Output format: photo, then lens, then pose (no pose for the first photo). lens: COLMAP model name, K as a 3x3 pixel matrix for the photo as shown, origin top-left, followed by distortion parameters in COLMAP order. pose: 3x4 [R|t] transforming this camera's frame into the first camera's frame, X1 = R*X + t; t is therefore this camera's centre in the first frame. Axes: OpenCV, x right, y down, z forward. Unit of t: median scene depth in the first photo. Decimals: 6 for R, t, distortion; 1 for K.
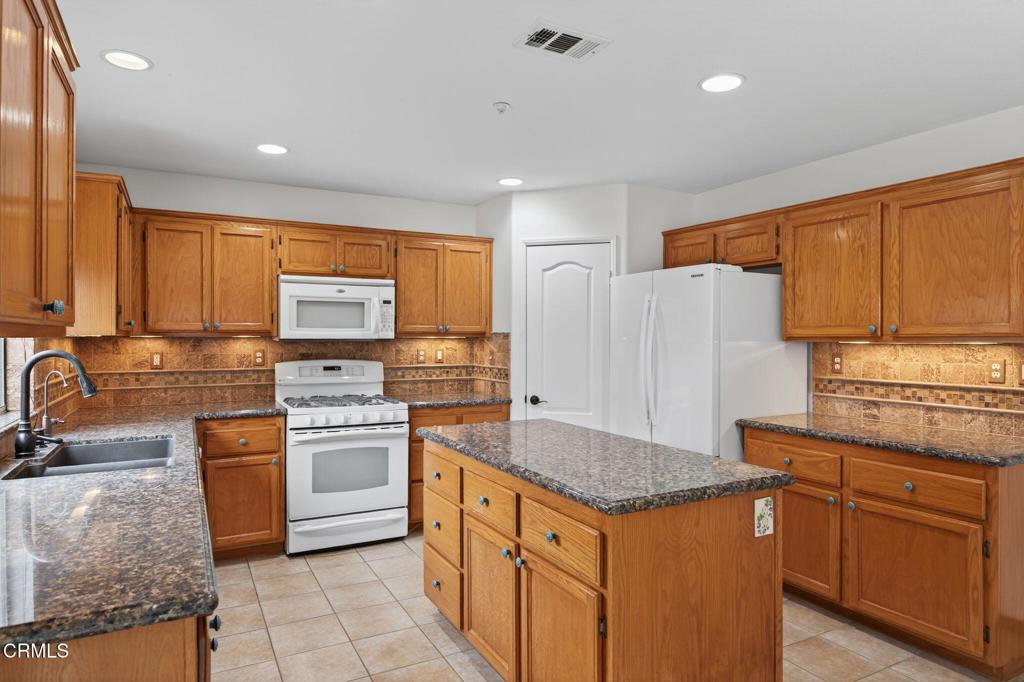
lens RADIAL K [[633.0, 0, 512.0], [0, 633.0, 341.0], [0, 0, 1]] dist [-0.001316, -0.000021]
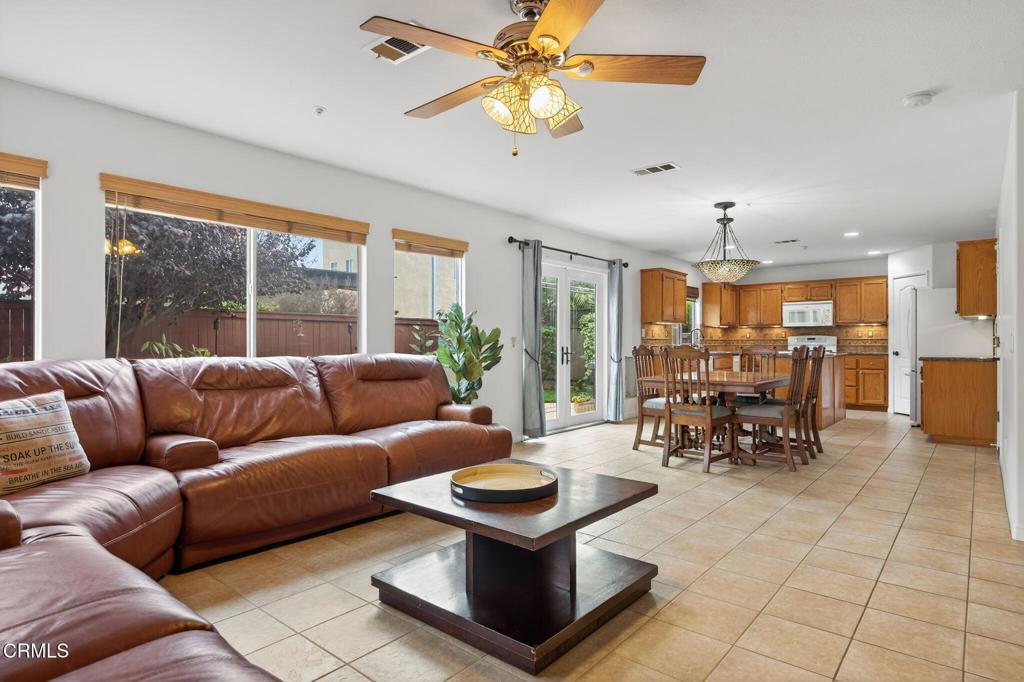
lens RADIAL K [[552.6, 0, 519.3], [0, 552.6, 349.6], [0, 0, 1]] dist [-0.004055, -0.000981]
pose [[0.376144, 0.007631, -0.926530, 1.275459], [-0.008197, 0.999954, 0.004908, 0.084718], [0.926525, 0.005748, 0.376190, -0.844499]]
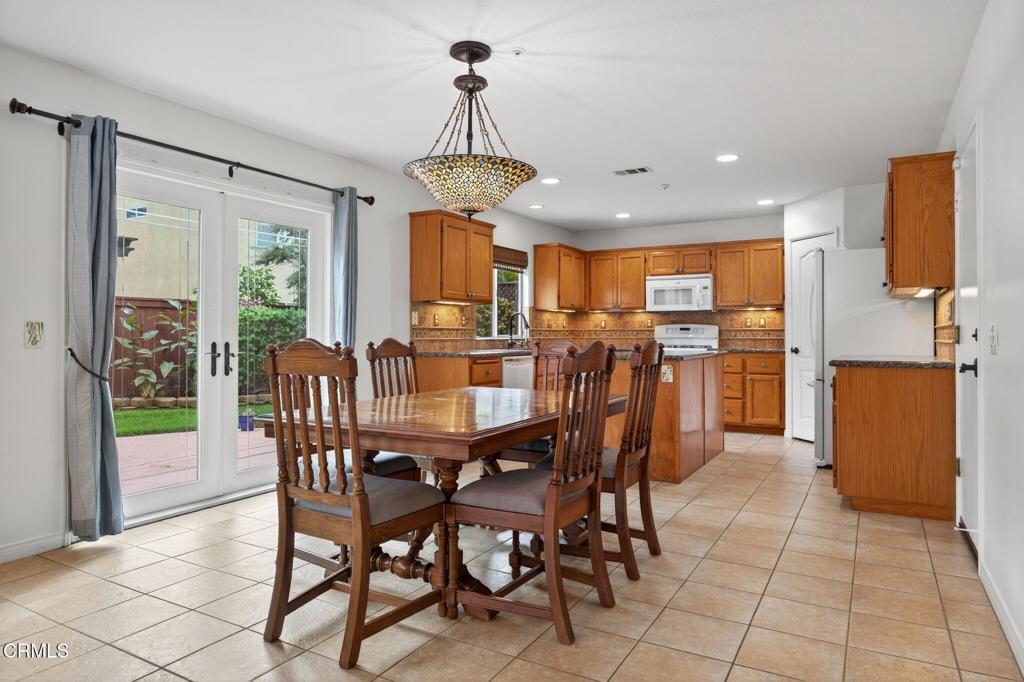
lens RADIAL K [[633.0, 0, 512.0], [0, 633.0, 341.0], [0, 0, 1]] dist [-0.001316, -0.000021]
pose [[0.531843, 0.005745, -0.846823, 0.916175], [-0.007547, 0.999969, 0.002044, 0.076418], [0.846809, 0.005303, 0.531870, -0.292795]]
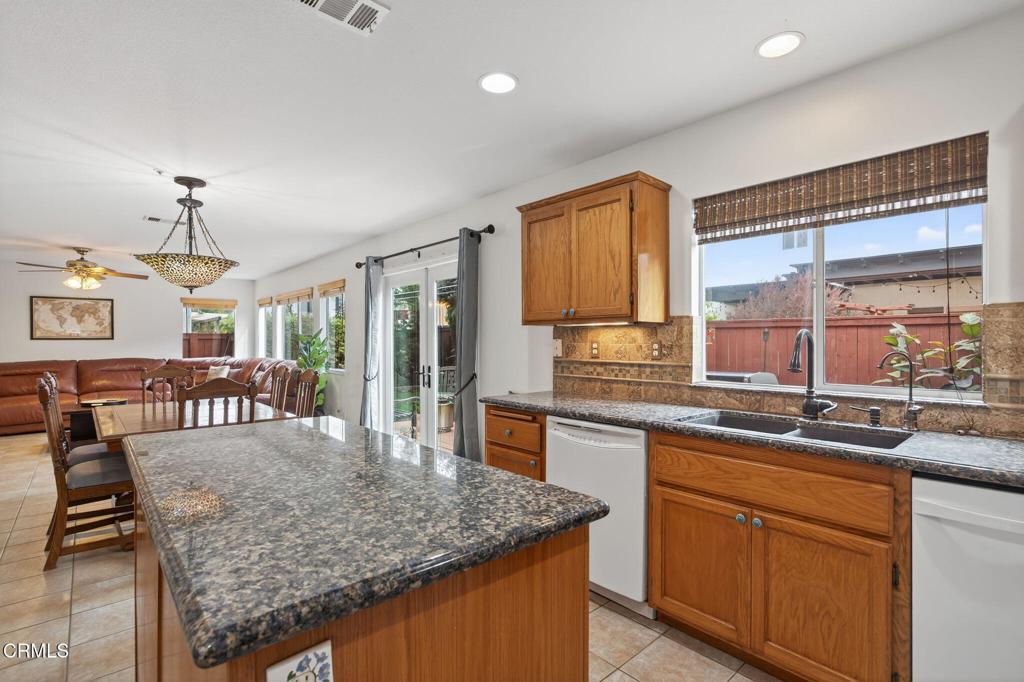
lens RADIAL K [[475.7, 0, 512.0], [0, 475.7, 341.0], [0, 0, 1]] dist [-0.001682, 0.000168]
pose [[-0.968811, -0.005296, -0.247745, 0.005646], [-0.008174, 0.999911, 0.010587, 0.017747], [0.247667, 0.012281, -0.968767, 0.902947]]
